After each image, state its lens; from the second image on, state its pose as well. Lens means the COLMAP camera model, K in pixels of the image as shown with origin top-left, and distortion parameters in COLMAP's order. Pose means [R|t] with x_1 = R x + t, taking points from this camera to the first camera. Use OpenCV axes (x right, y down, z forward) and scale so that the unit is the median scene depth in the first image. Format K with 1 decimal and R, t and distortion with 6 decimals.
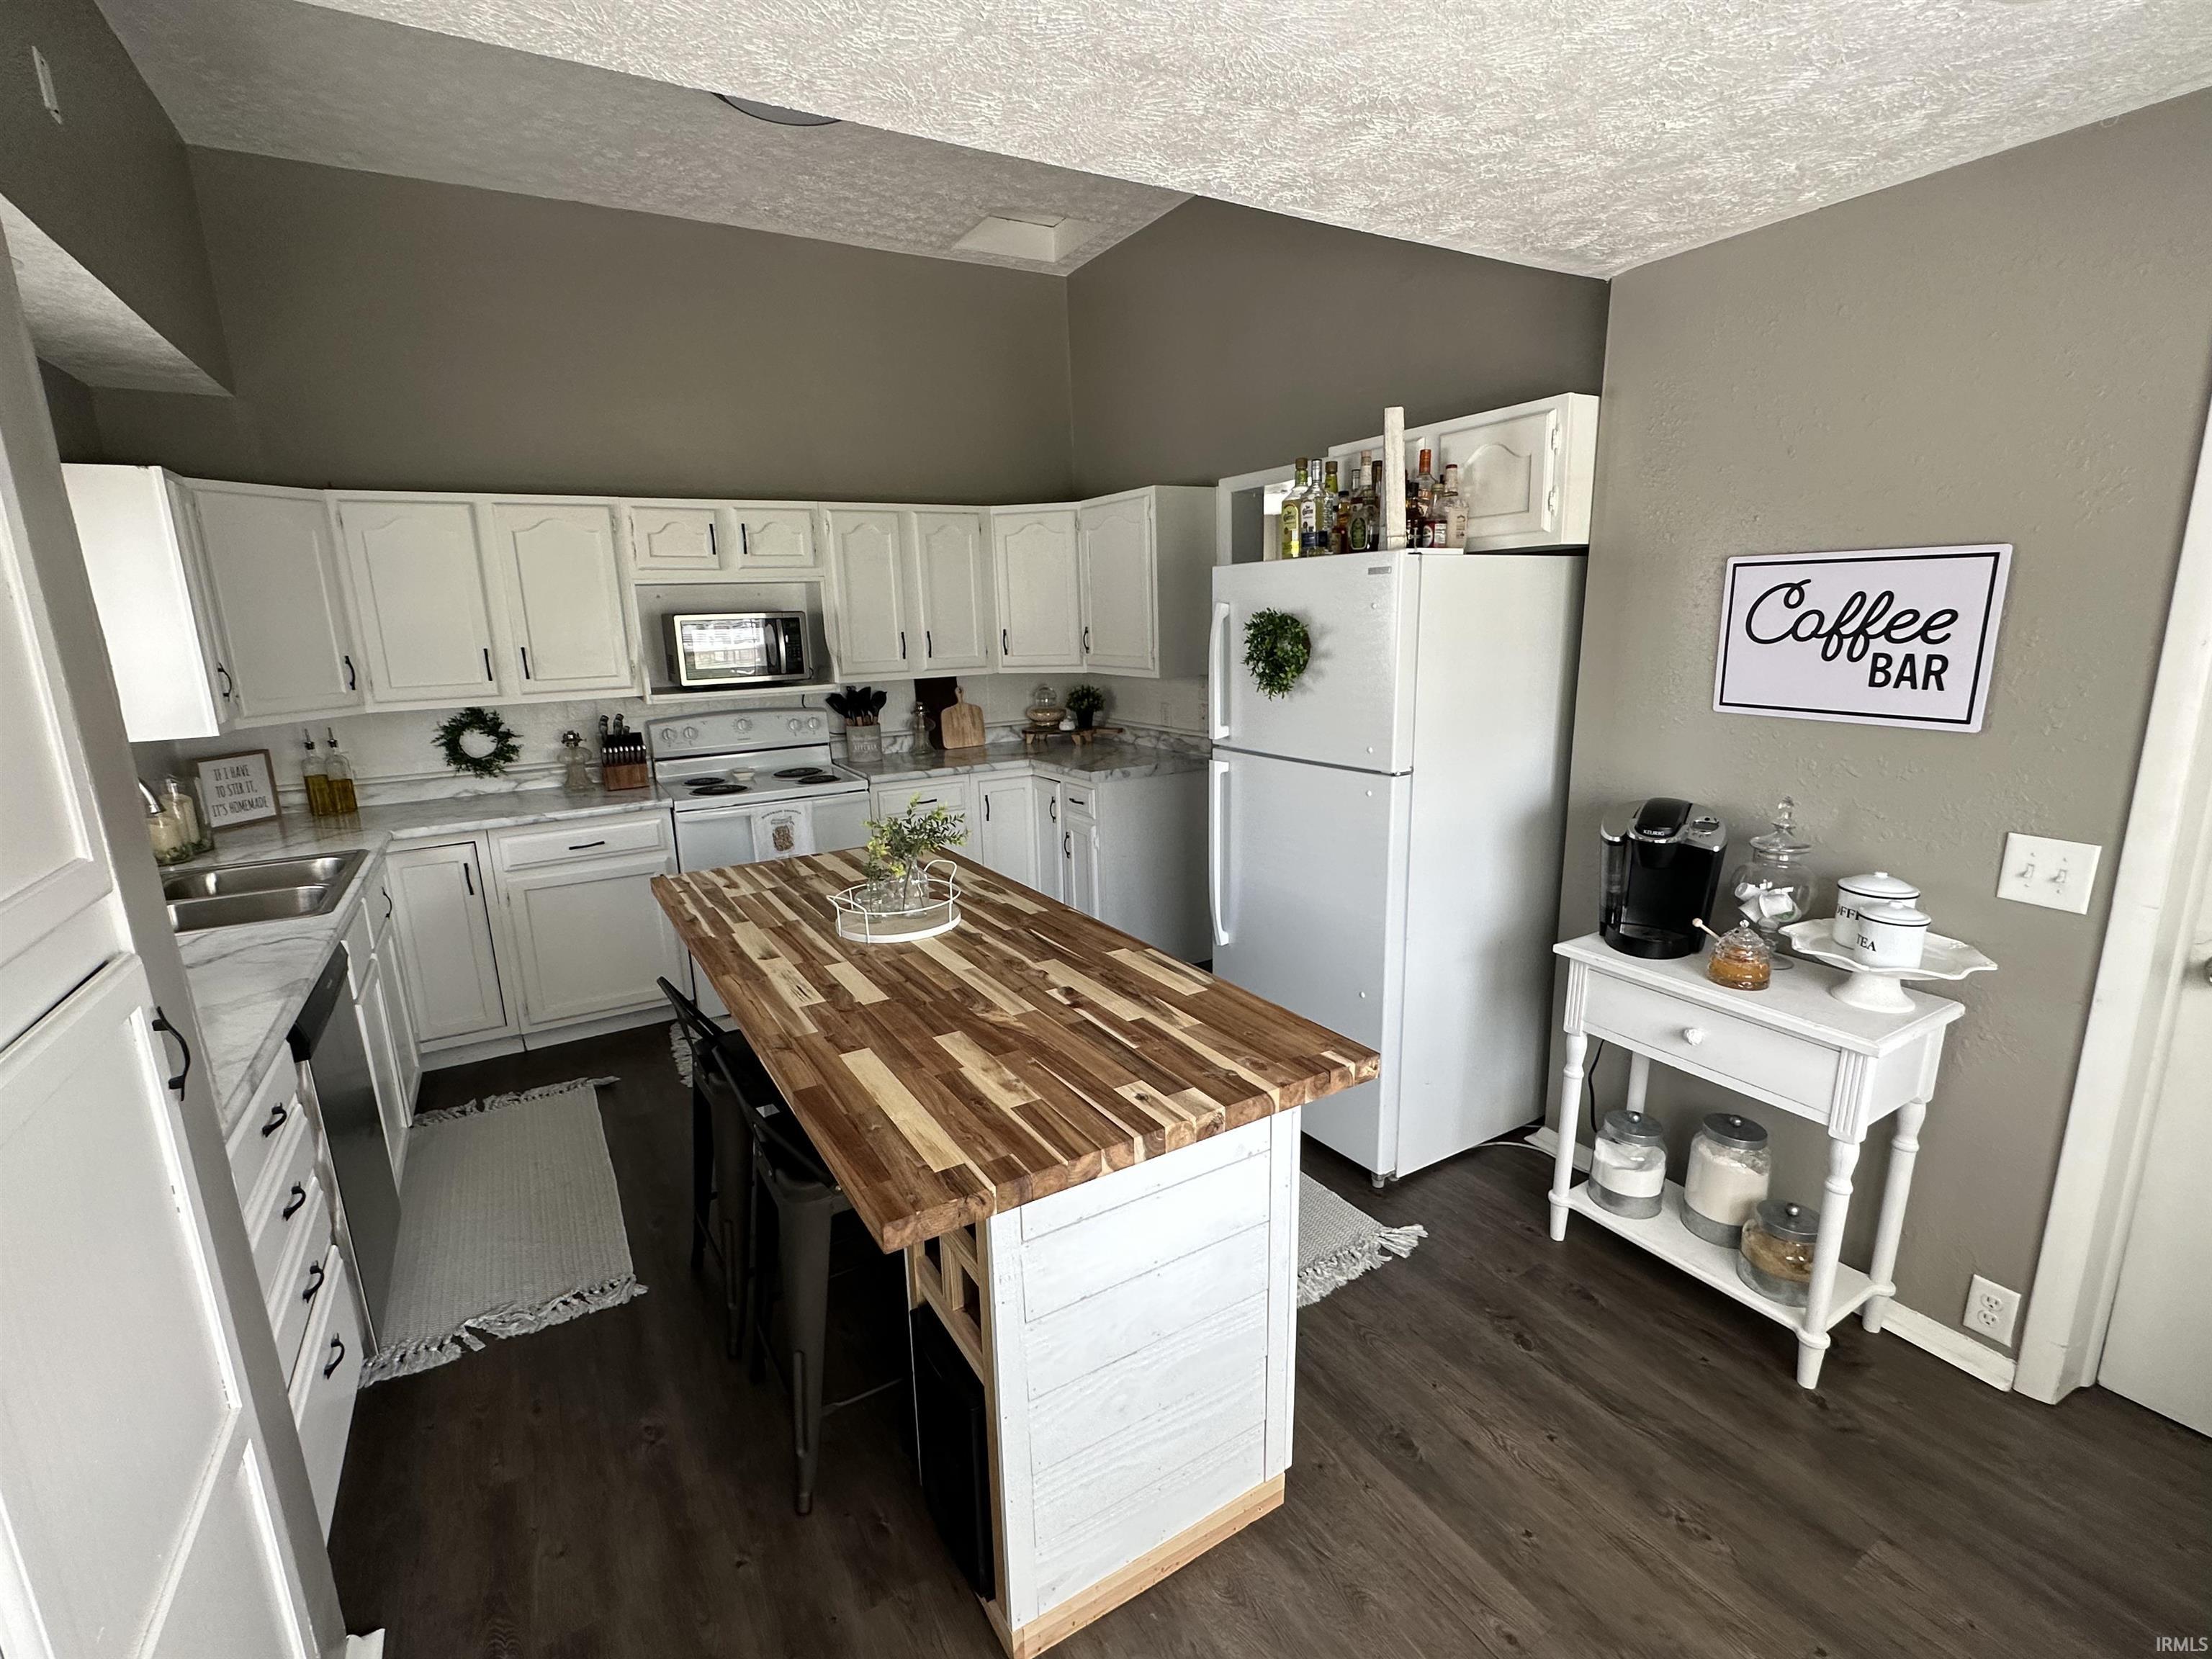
lens RADIAL K [[995.5, 0, 1102.2], [0, 995.5, 830.7], [0, 0, 1]] dist [-0.000106, -0.000261]
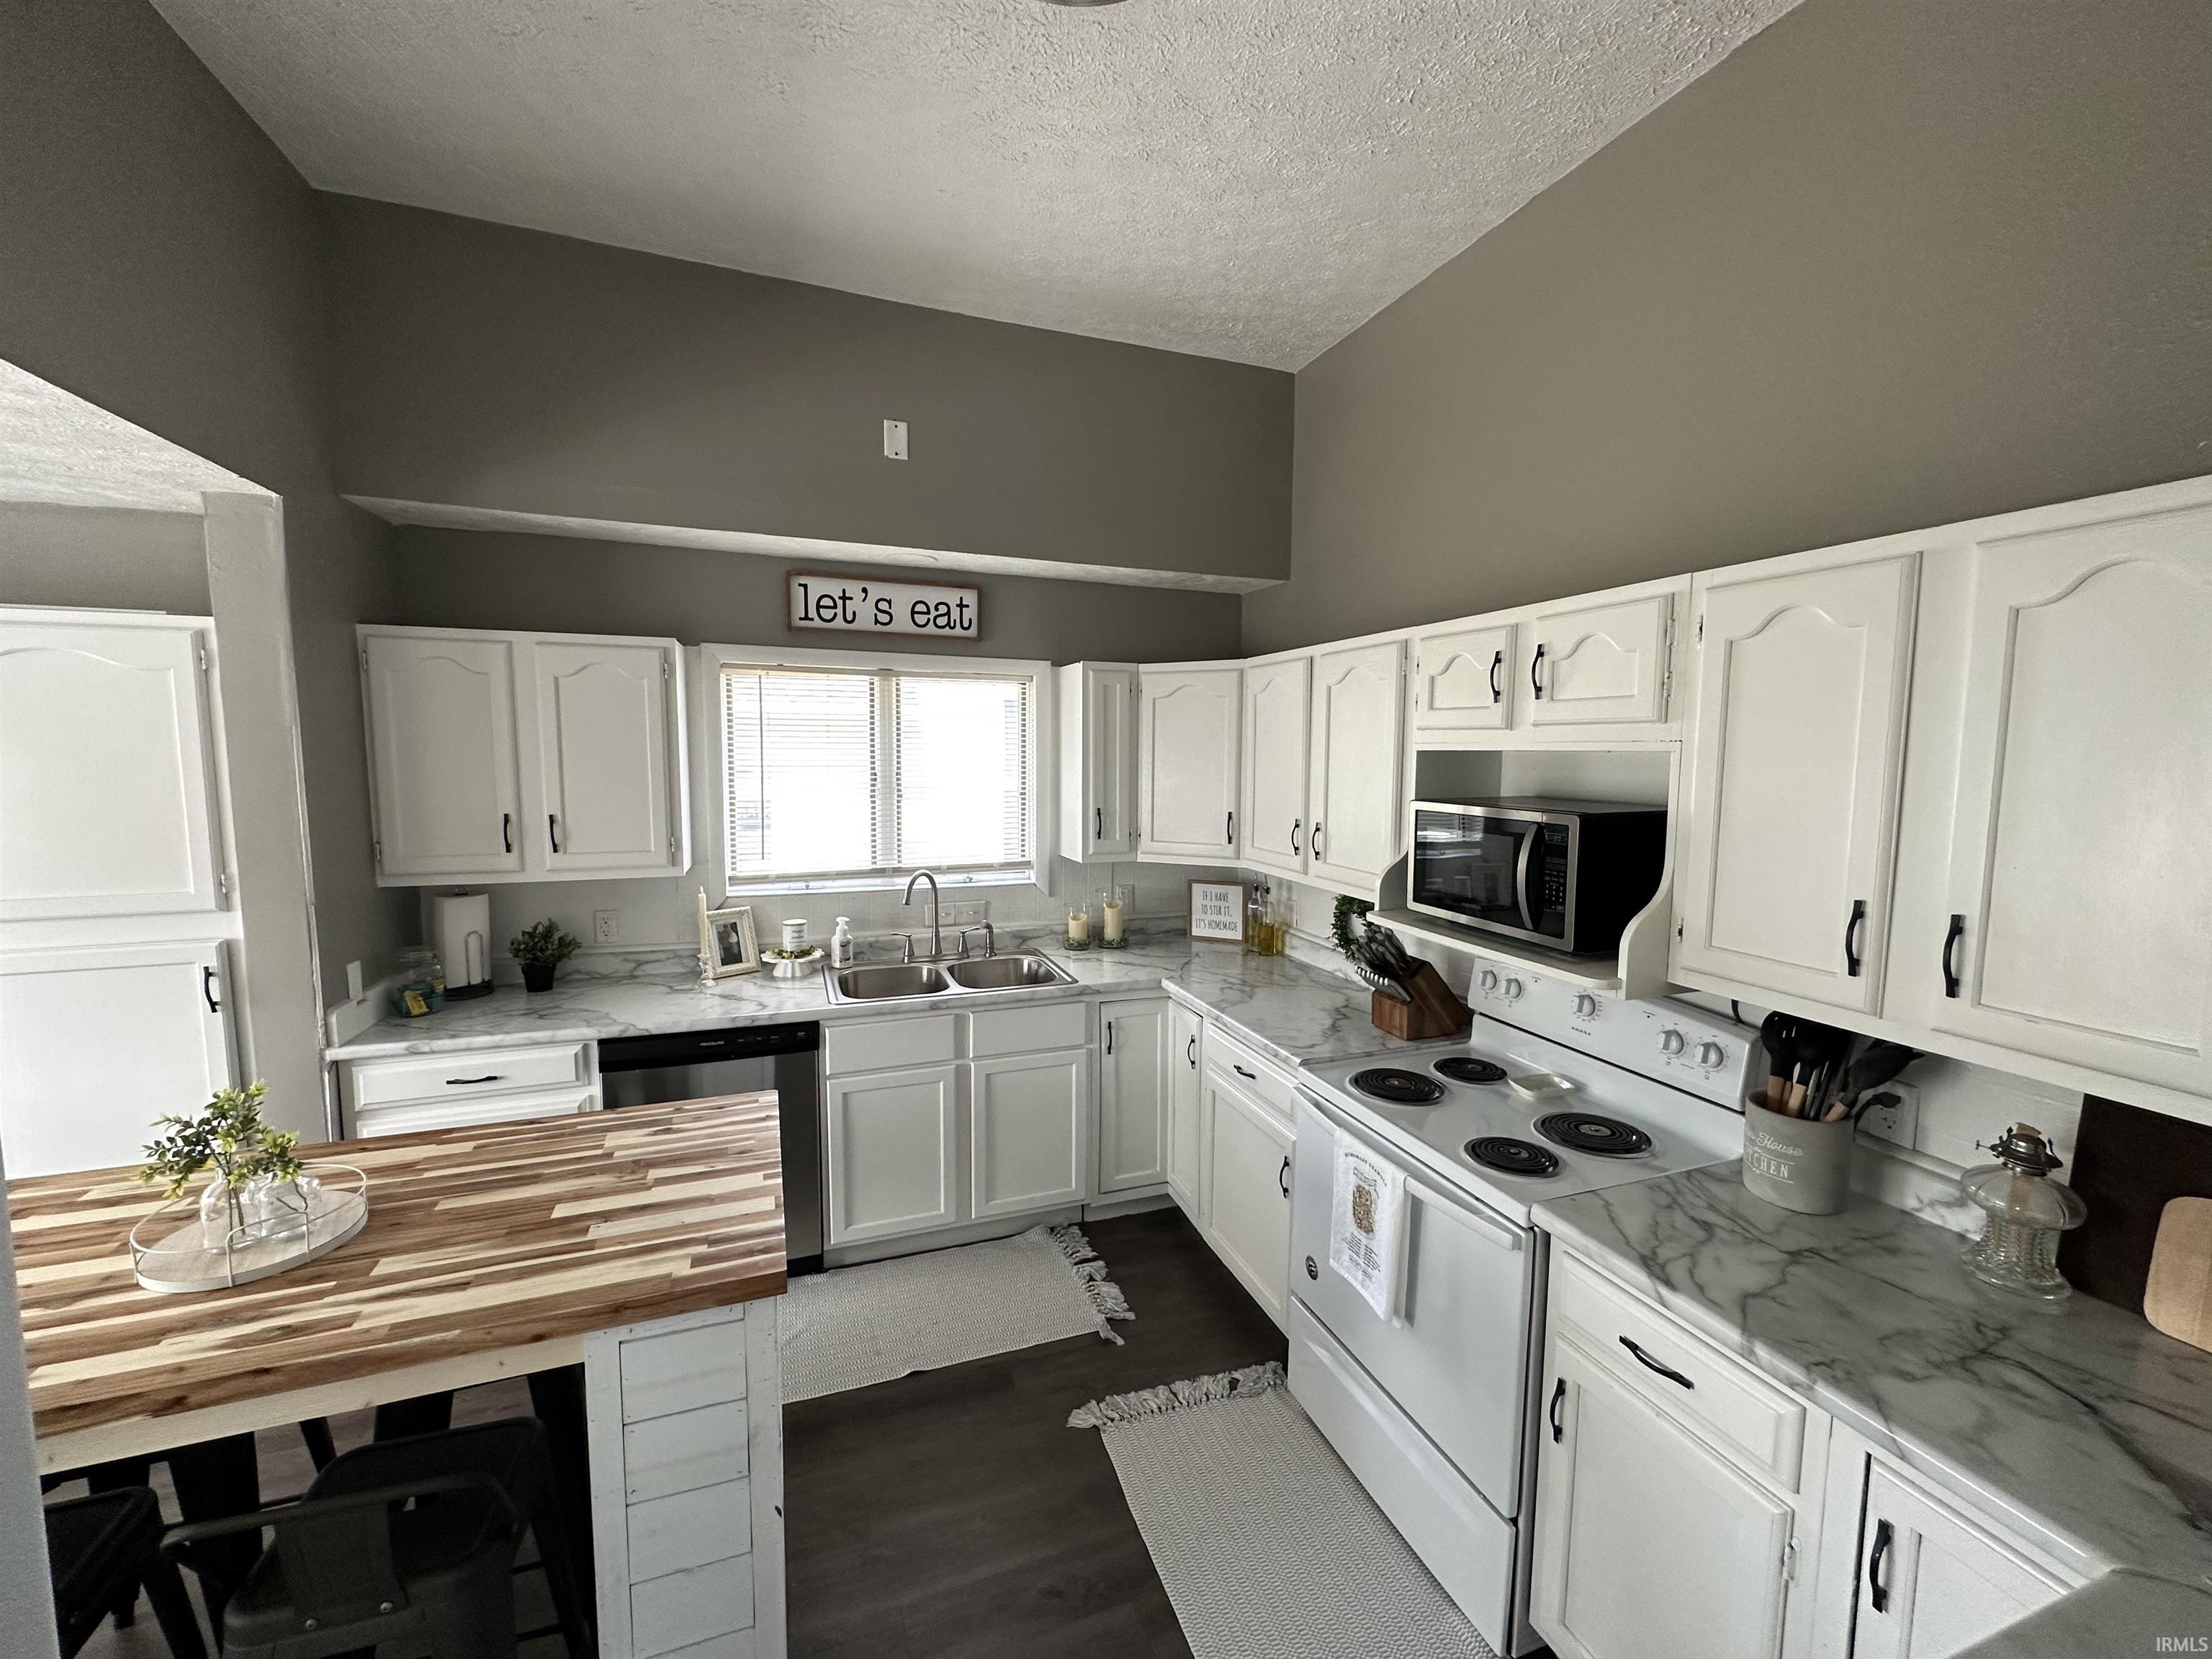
lens RADIAL K [[881.7, 0, 1105.7], [0, 881.7, 827.5], [0, 0, 1]] dist [-0.002580, -0.000006]
pose [[-0.179040, 0.116104, -0.976967, 0.251741], [-0.217238, 0.963837, 0.154355, -0.388220], [0.959558, 0.239870, -0.147343, 1.431427]]
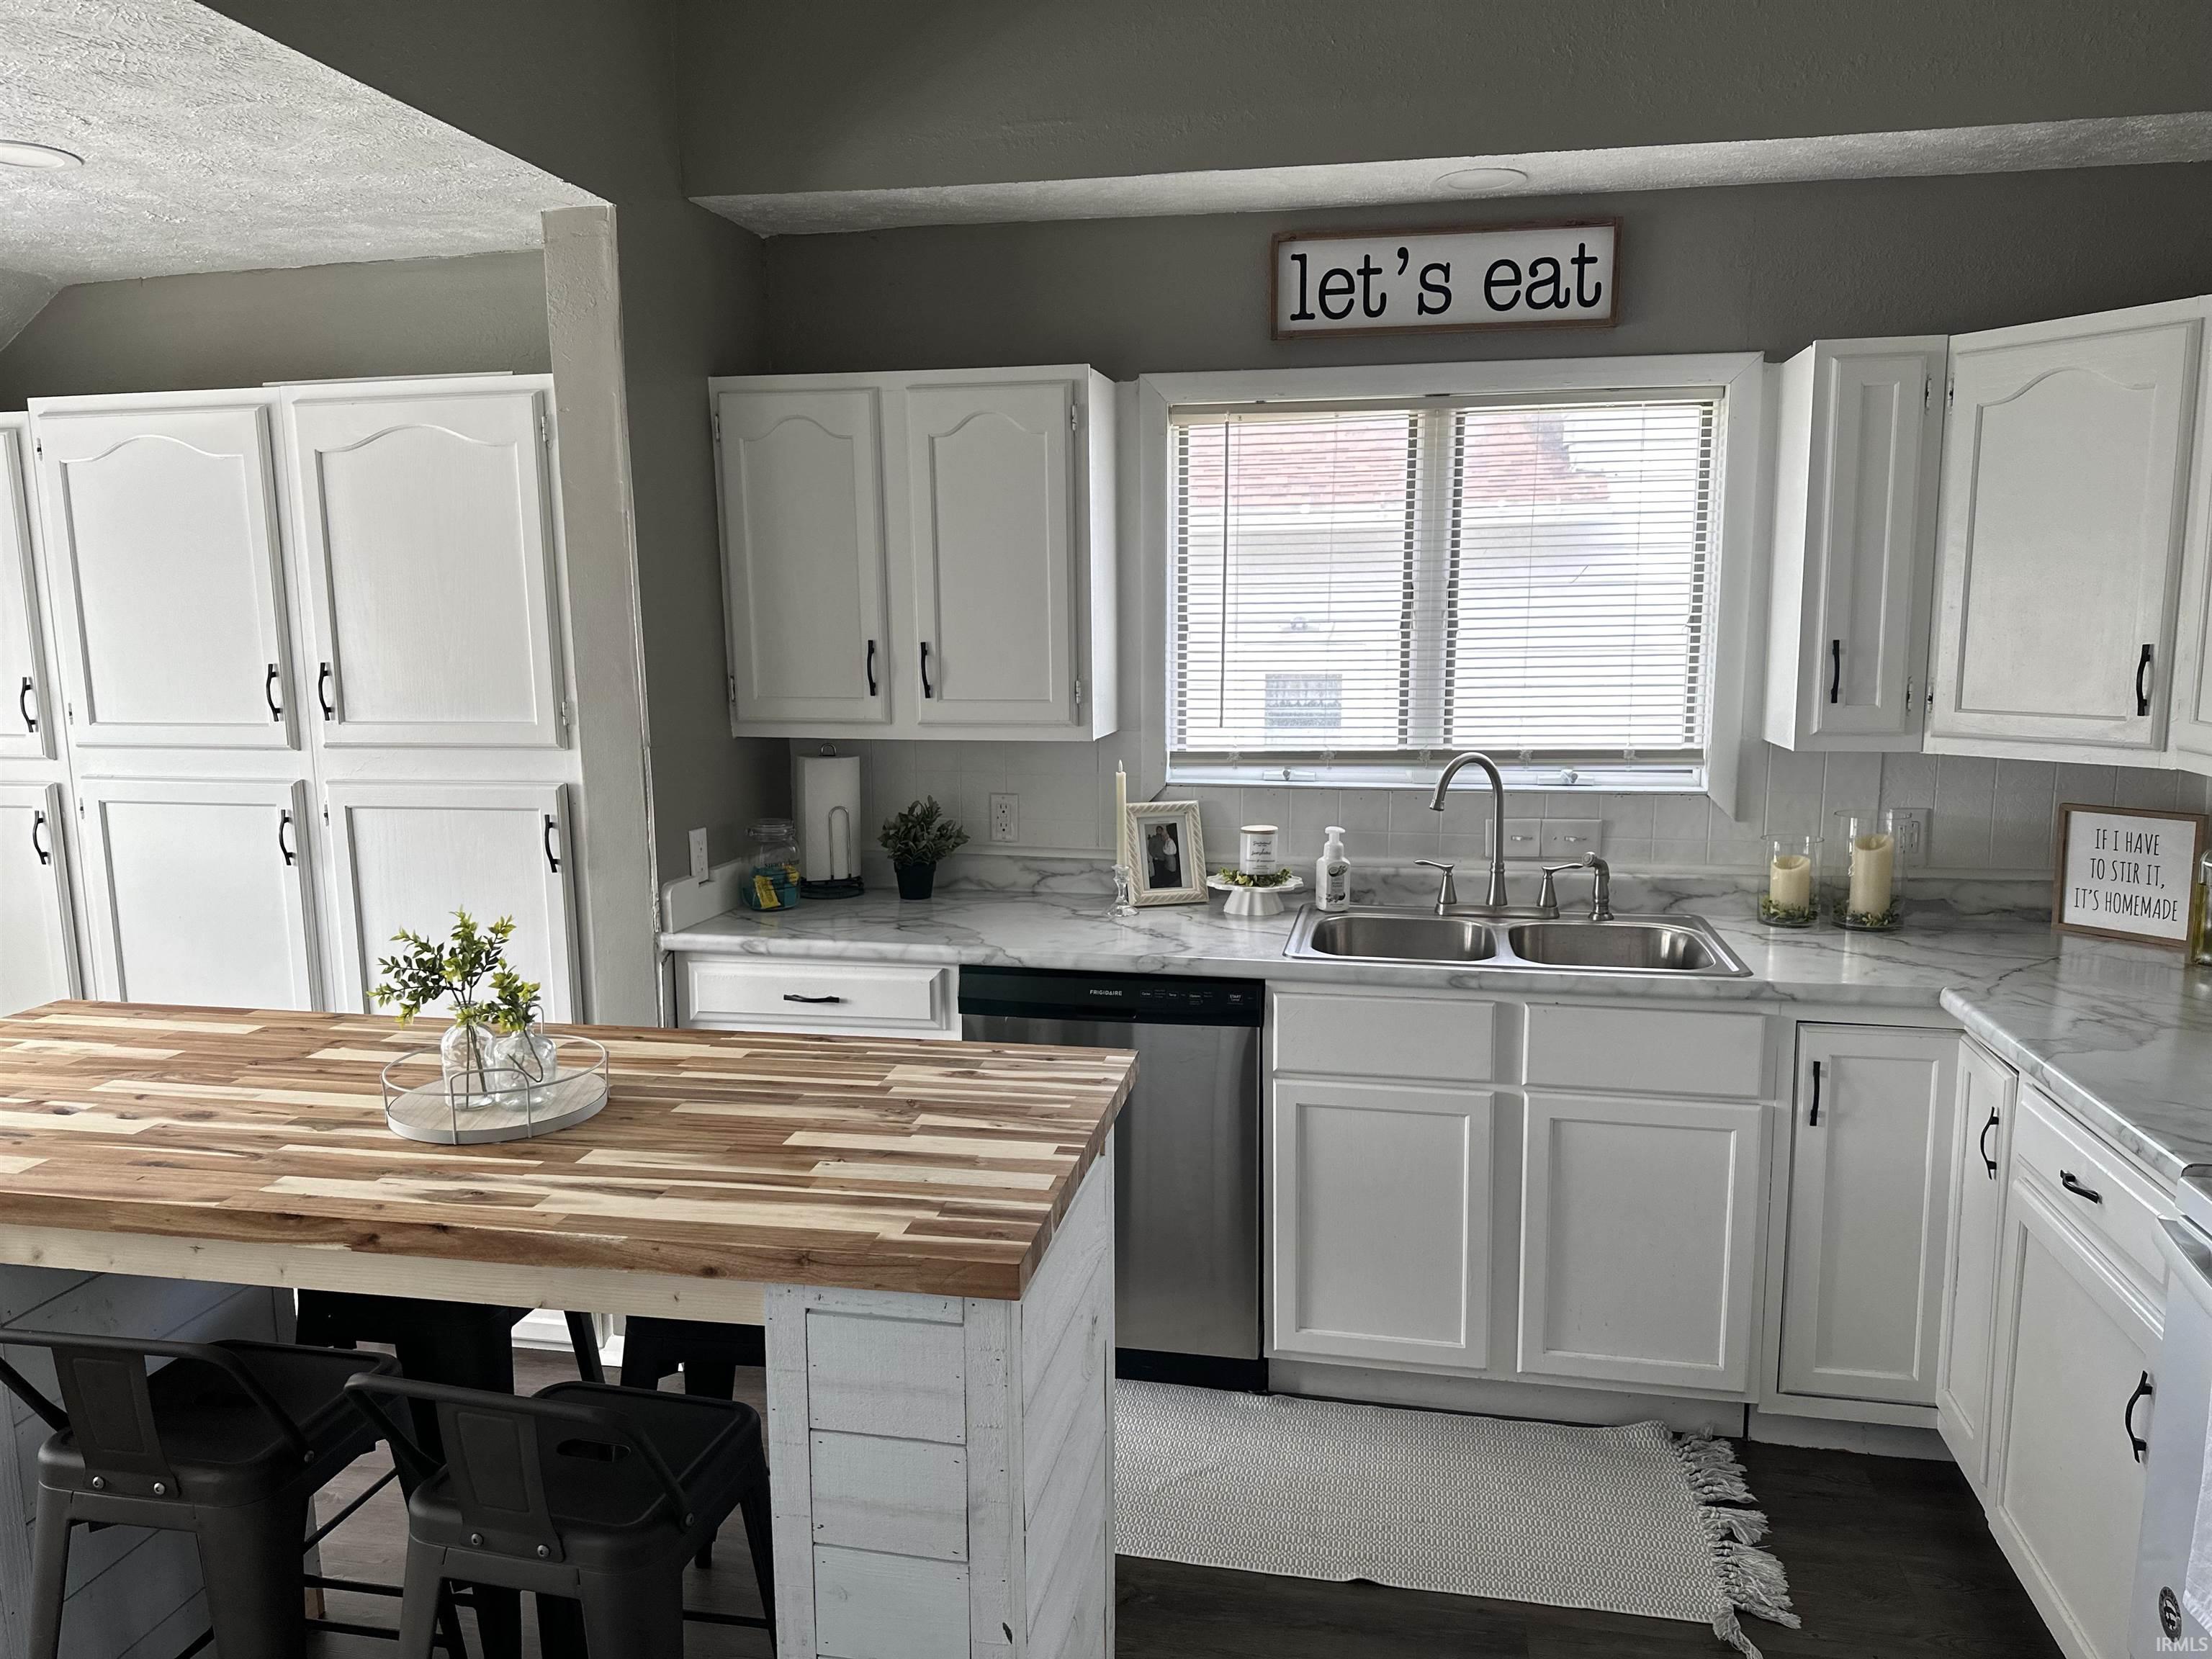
lens RADIAL K [[1545.5, 0, 1104.3], [0, 1545.5, 849.6], [0, 0, 1]] dist [0.091174, -0.114152]
pose [[-0.669724, 0.147080, -0.727899, 0.194374], [-0.135235, 0.939644, 0.314293, -0.355926], [0.730192, 0.308927, -0.609412, 1.585948]]
